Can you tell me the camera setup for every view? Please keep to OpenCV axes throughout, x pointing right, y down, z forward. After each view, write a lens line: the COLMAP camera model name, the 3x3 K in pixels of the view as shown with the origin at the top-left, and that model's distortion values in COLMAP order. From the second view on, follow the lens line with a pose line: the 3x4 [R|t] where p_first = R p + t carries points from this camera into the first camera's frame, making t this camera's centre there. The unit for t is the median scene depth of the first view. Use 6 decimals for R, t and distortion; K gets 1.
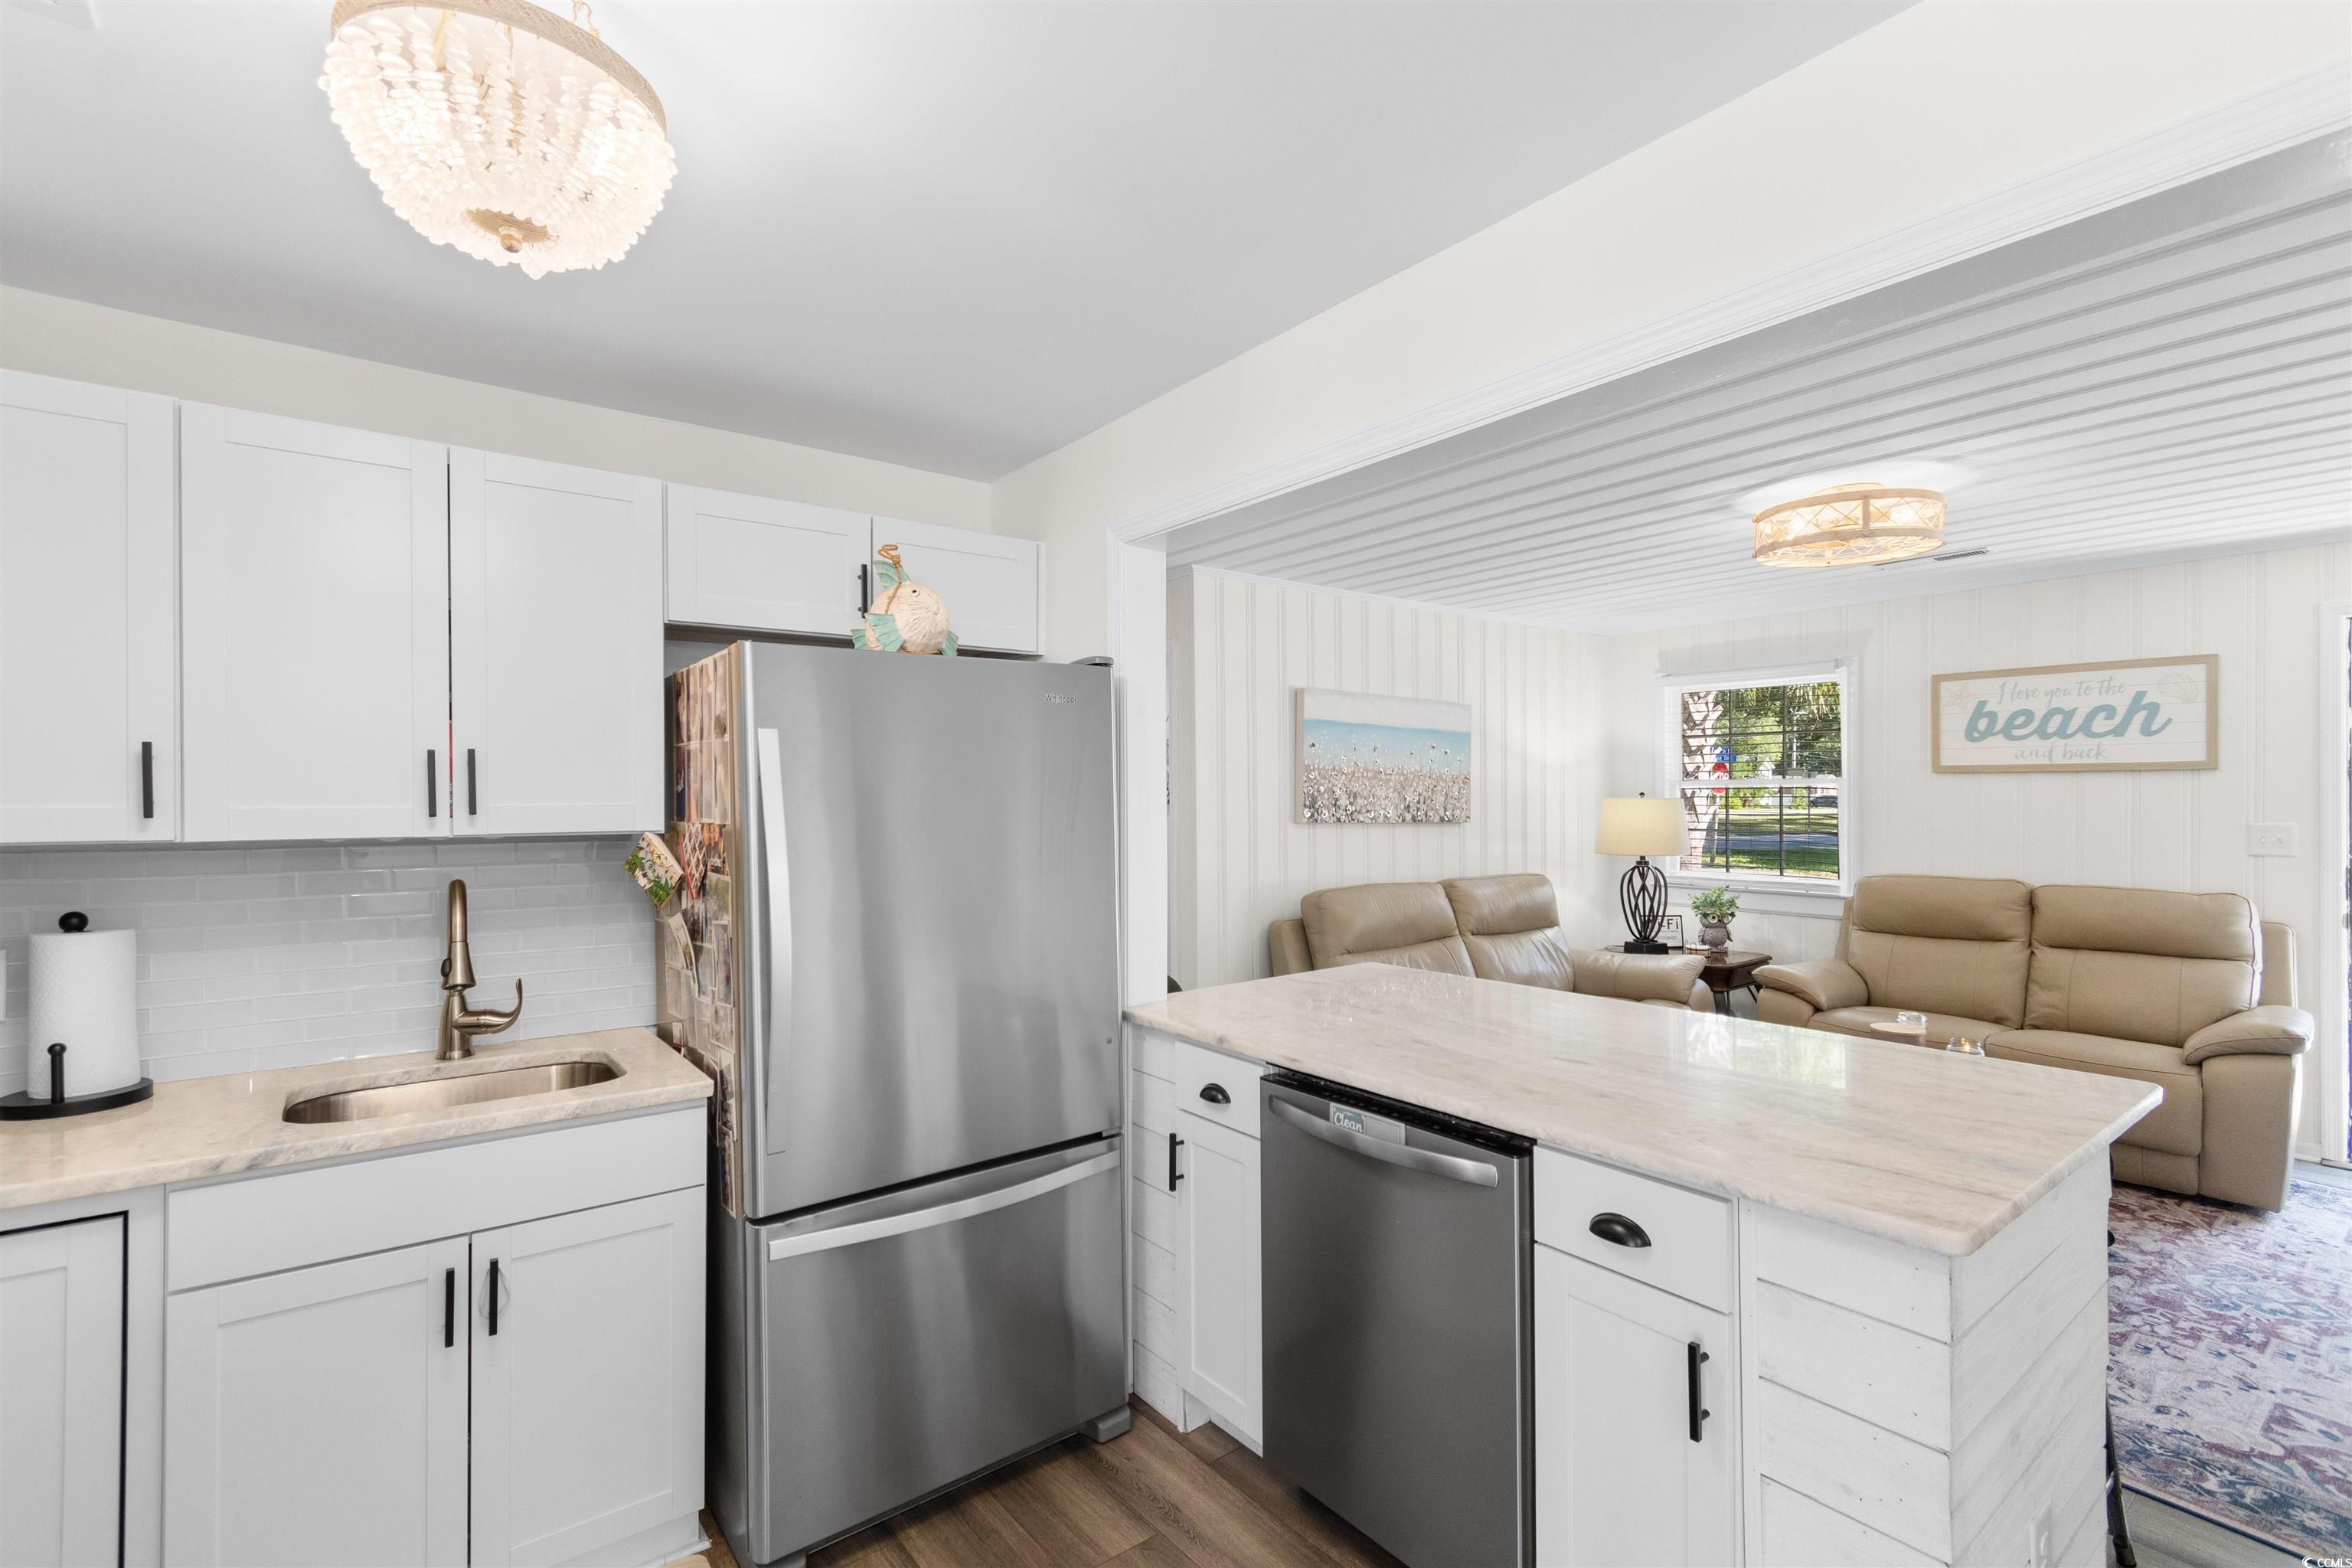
lens RADIAL K [[1045.9, 0, 1177.2], [0, 1045.9, 797.8], [0, 0, 1]] dist [0.002556, -0.000014]
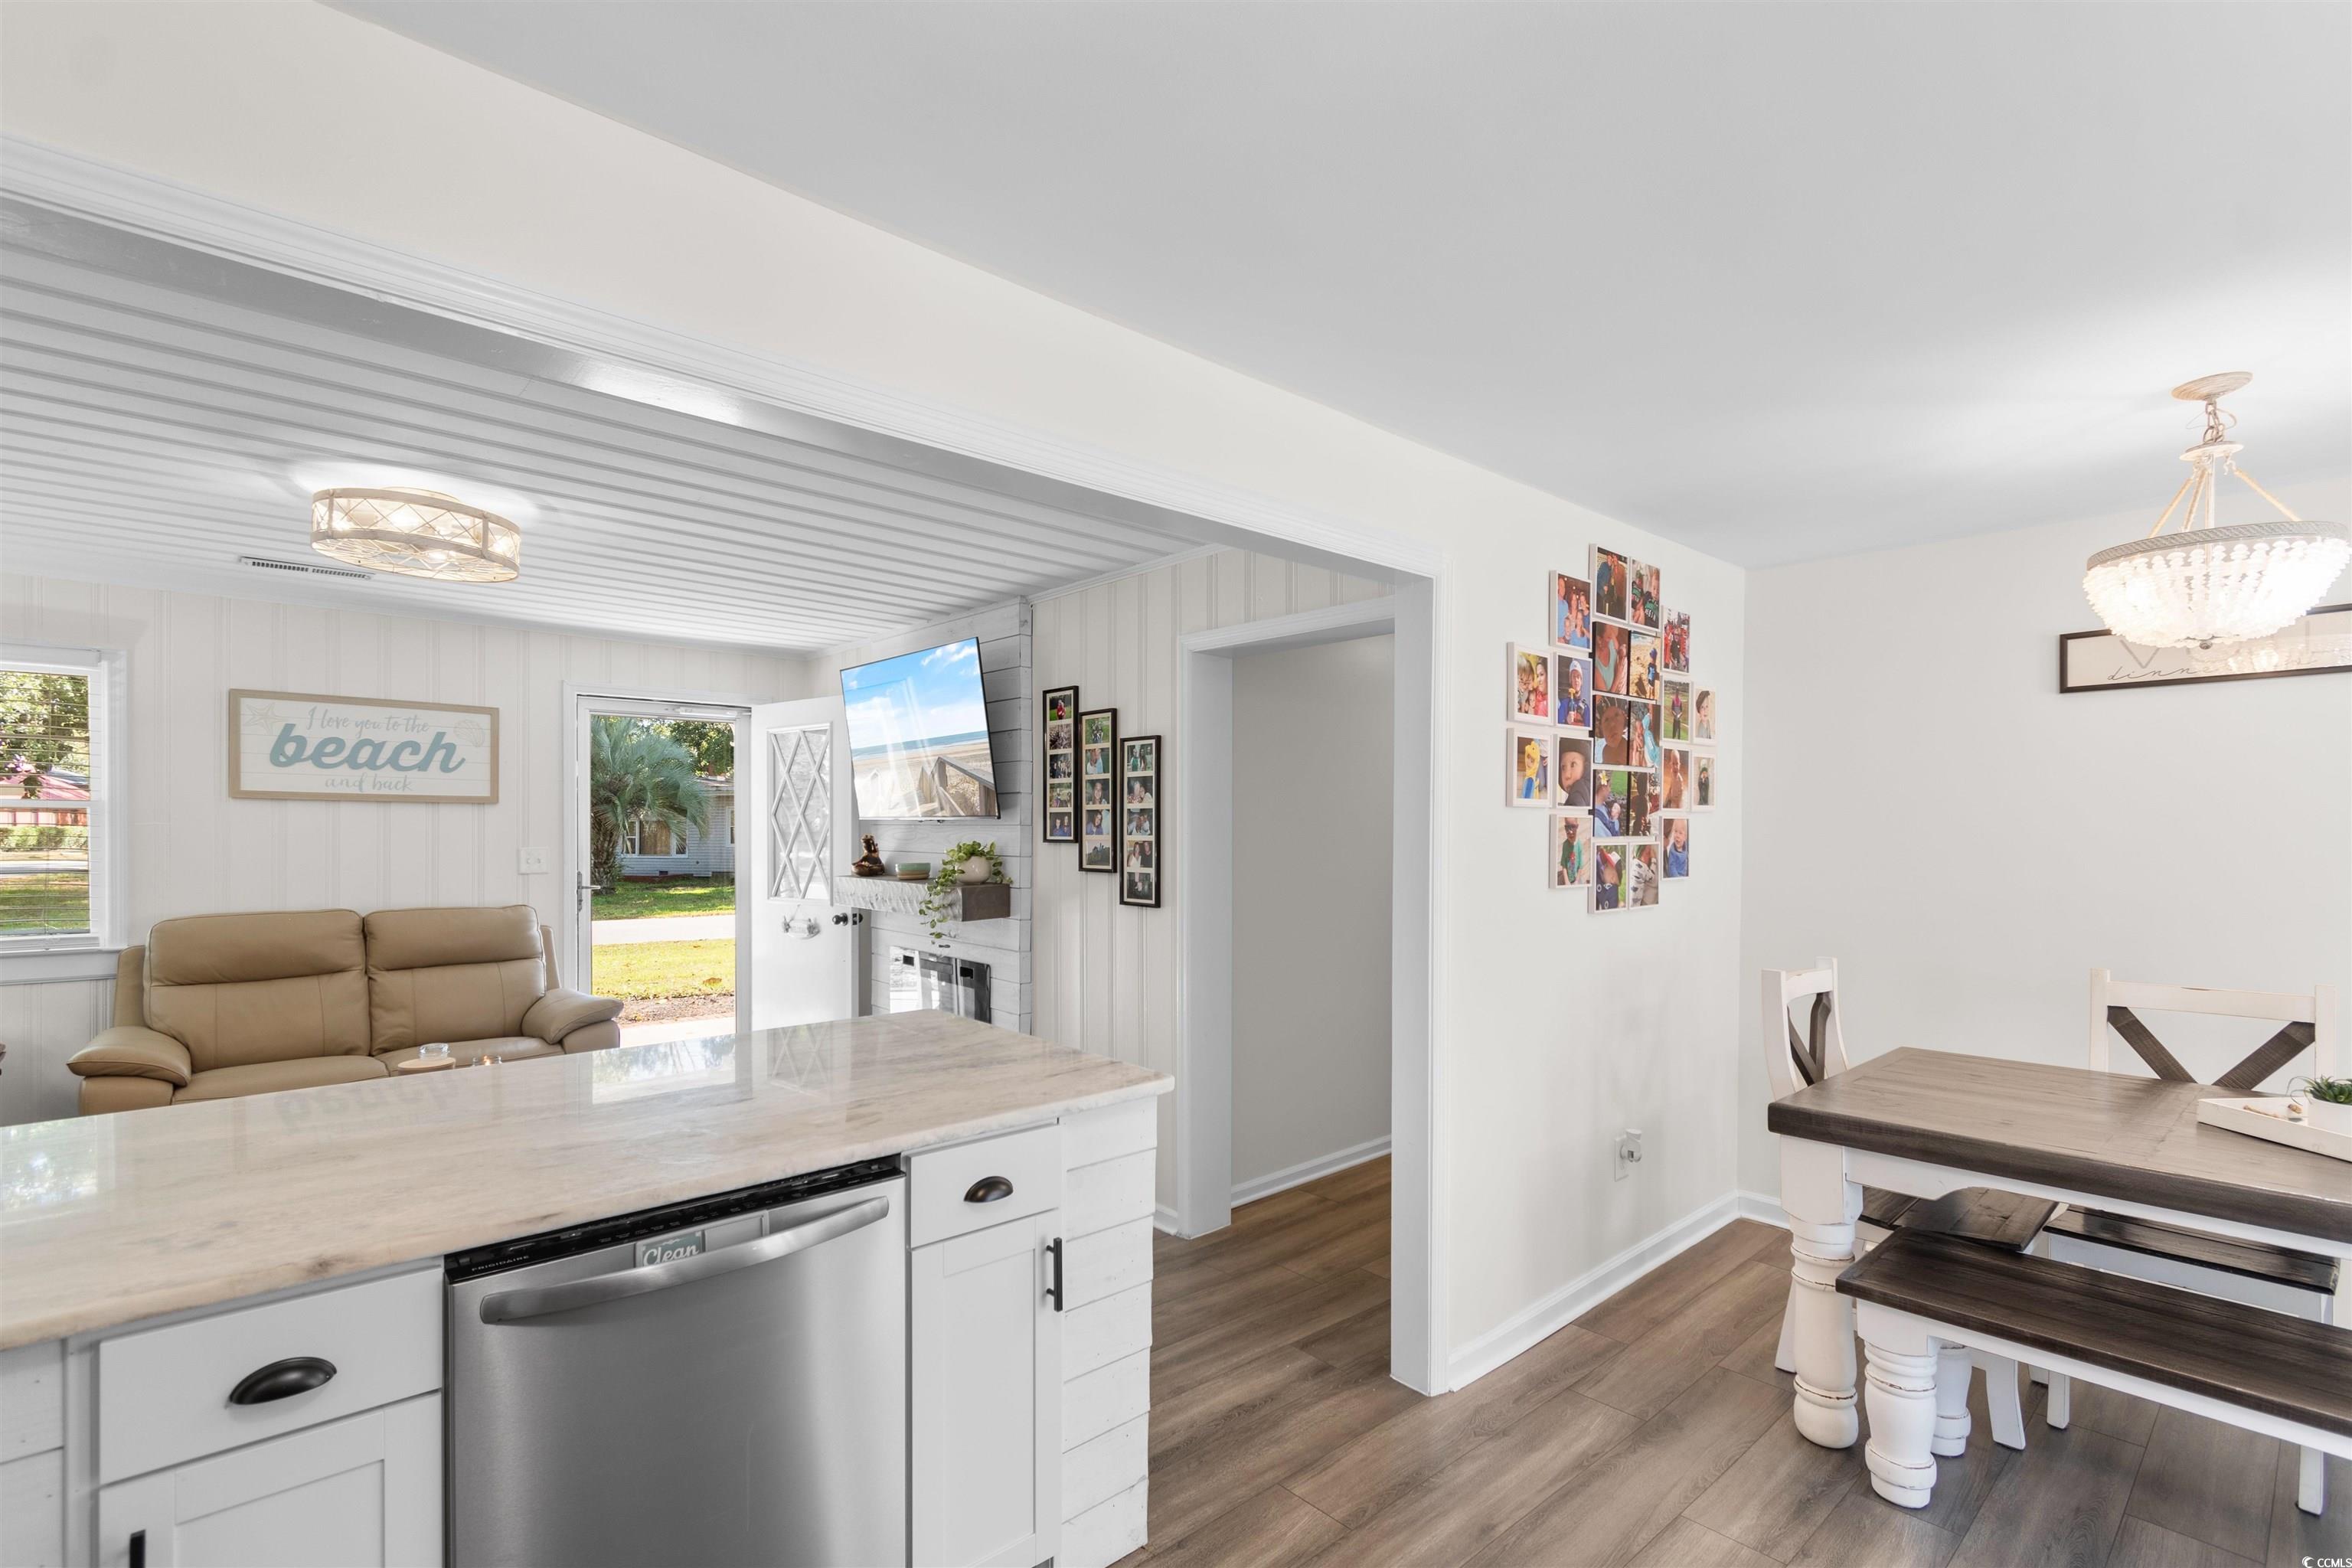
lens RADIAL K [[1045.9, 0, 1170.0], [0, 1045.9, 838.3], [0, 0, 1]] dist [0.002556, -0.000014]
pose [[-0.068498, -0.005379, 0.997637, -0.309816], [-0.001817, 0.999984, 0.005267, 0.005805], [-0.997650, -0.001452, -0.068506, 0.360578]]
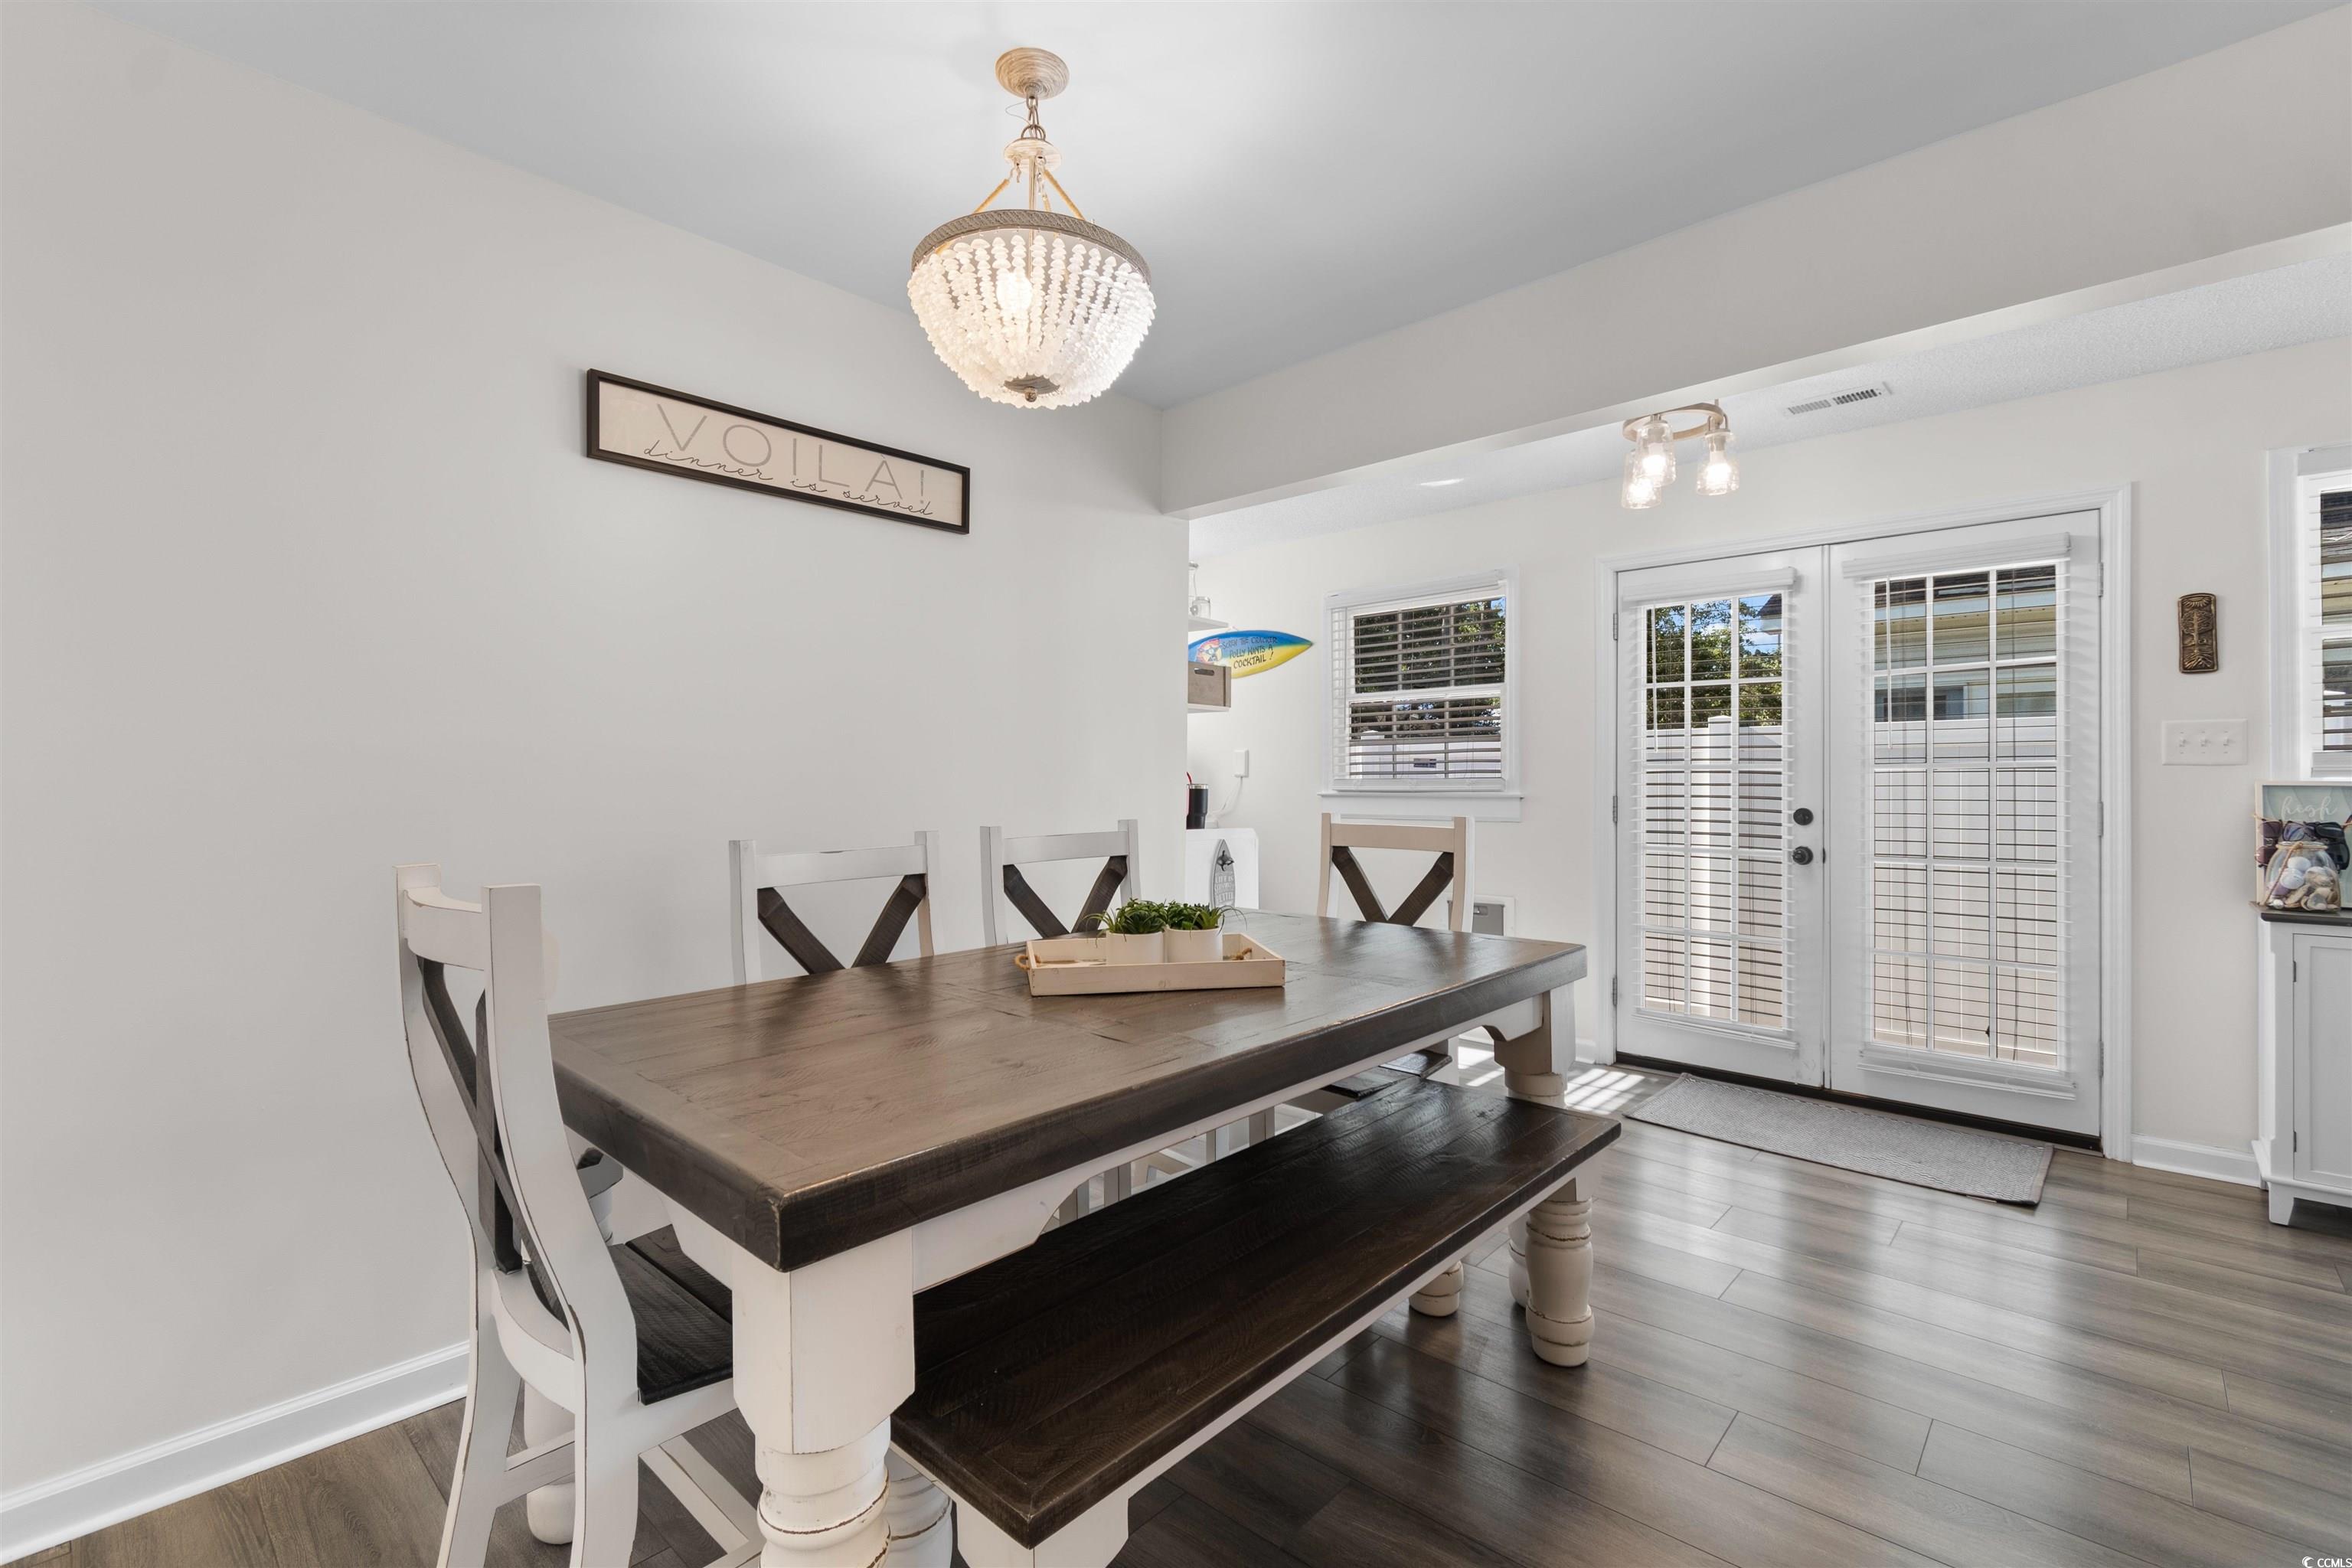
lens RADIAL K [[1045.9, 0, 1183.4], [0, 1045.9, 778.7], [0, 0, 1]] dist [0.002556, -0.000014]
pose [[-0.983456, 0.007117, -0.181007, 0.291569], [0.007395, 0.999972, -0.000861, 0.074976], [0.180996, -0.002185, -0.983481, 0.205478]]
